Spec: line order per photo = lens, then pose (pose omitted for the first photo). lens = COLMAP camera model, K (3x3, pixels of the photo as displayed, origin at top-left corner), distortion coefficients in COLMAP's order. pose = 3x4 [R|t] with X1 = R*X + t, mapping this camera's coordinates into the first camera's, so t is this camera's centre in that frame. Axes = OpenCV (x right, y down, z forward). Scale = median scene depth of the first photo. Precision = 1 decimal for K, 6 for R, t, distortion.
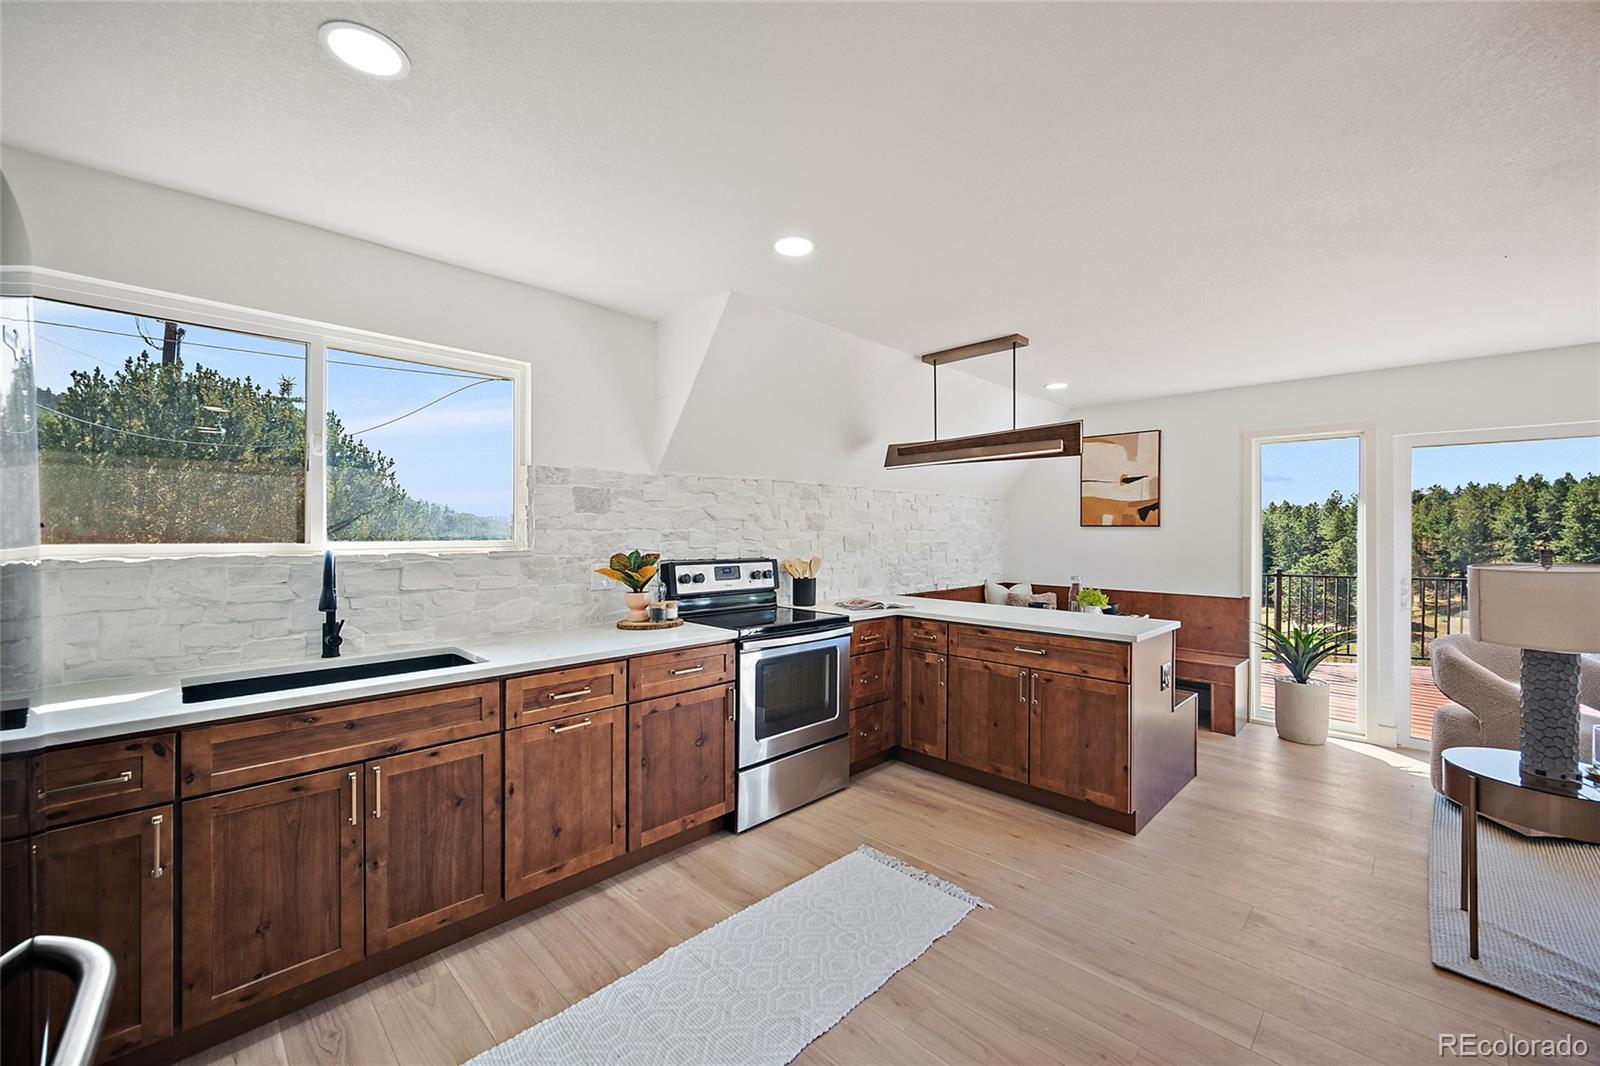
lens RADIAL K [[627.4, 0, 815.8], [0, 627.4, 527.9], [0, 0, 1]] dist [-0.002484, 0.001179]
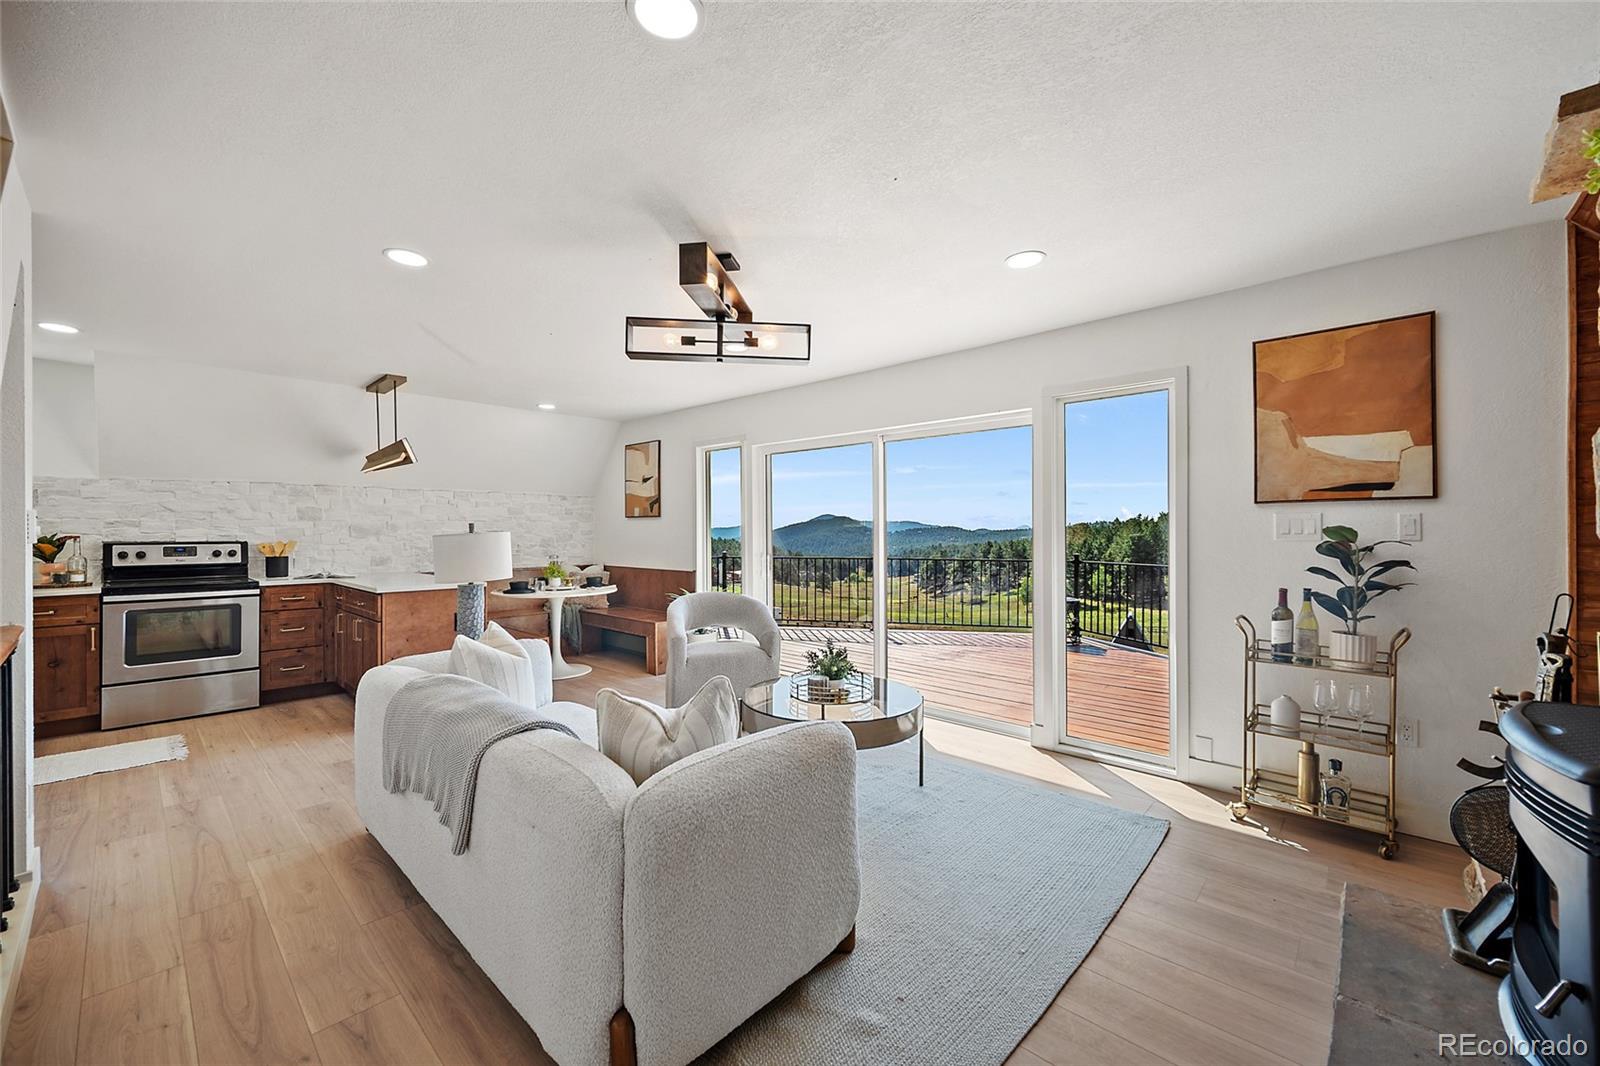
lens RADIAL K [[627.4, 0, 814.2], [0, 627.4, 529.8], [0, 0, 1]] dist [-0.002484, 0.001179]
pose [[0.999052, -0.006698, 0.043016, 1.409163], [0.006478, 0.999965, 0.005230, 0.033503], [-0.043049, -0.004946, 0.999061, -0.481607]]
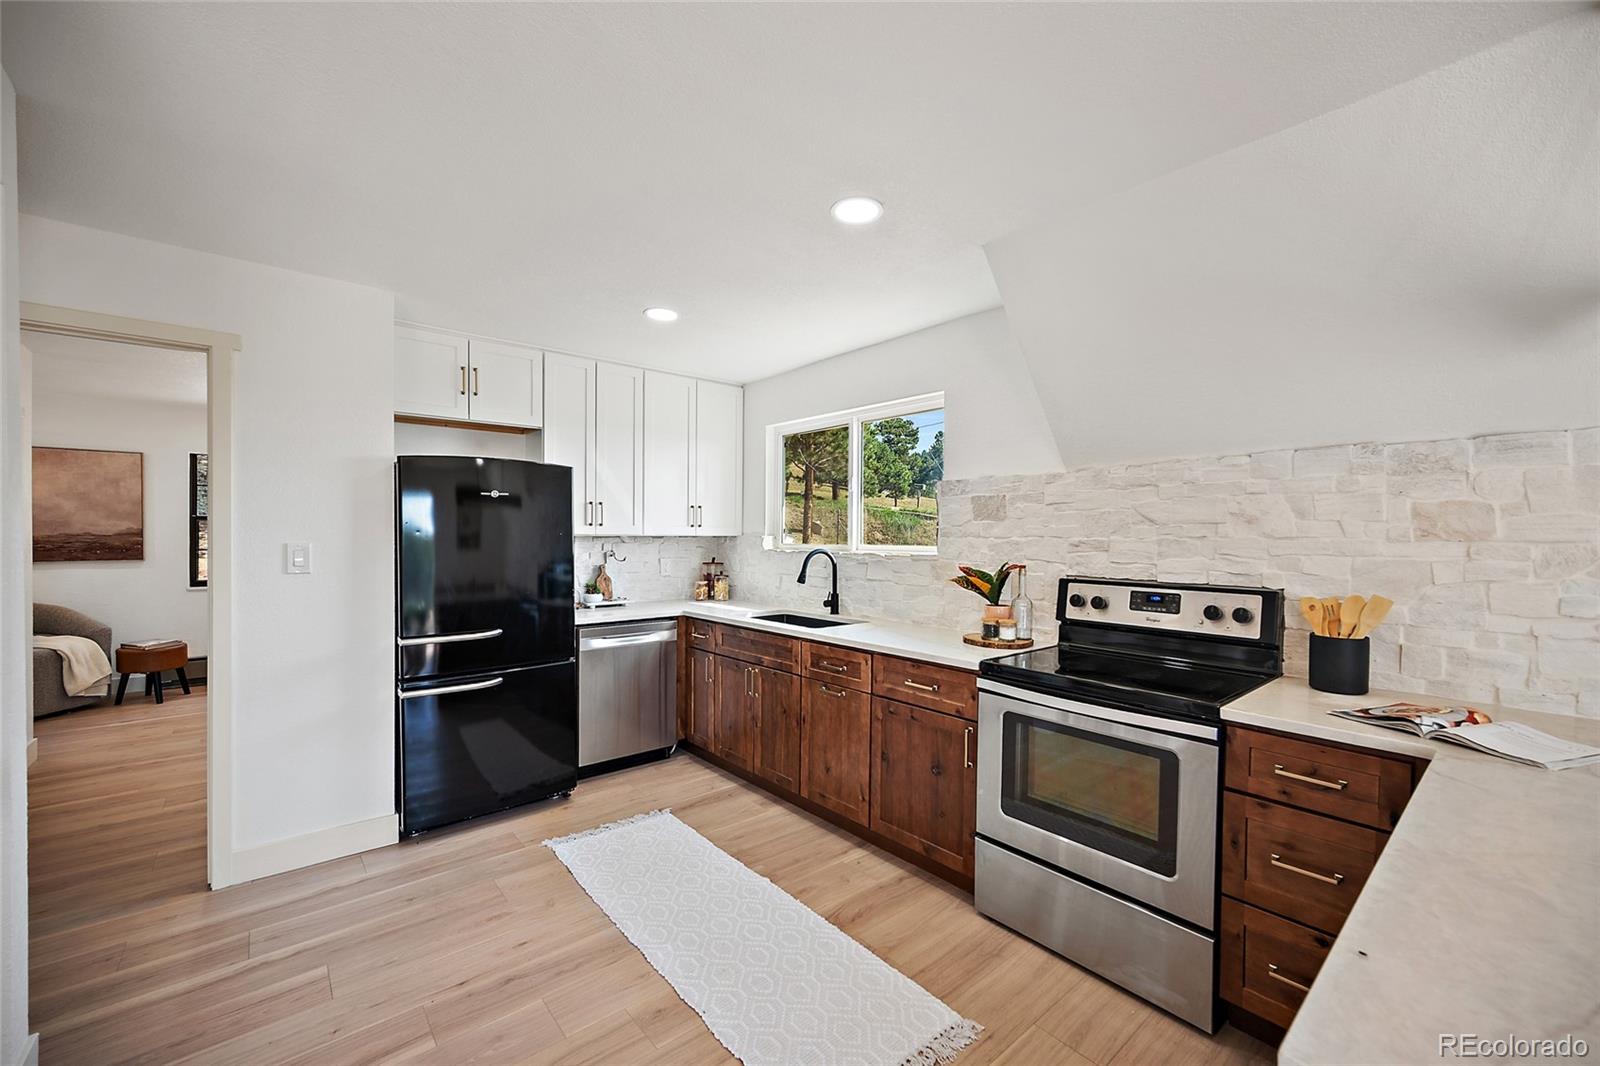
lens RADIAL K [[627.4, 0, 806.2], [0, 627.4, 545.6], [0, 0, 1]] dist [-0.002484, 0.001179]
pose [[-0.075794, 0.009547, -0.997078, 0.685812], [-0.005308, 0.999936, 0.009978, 0.007590], [0.997109, 0.006049, -0.075739, 0.824998]]
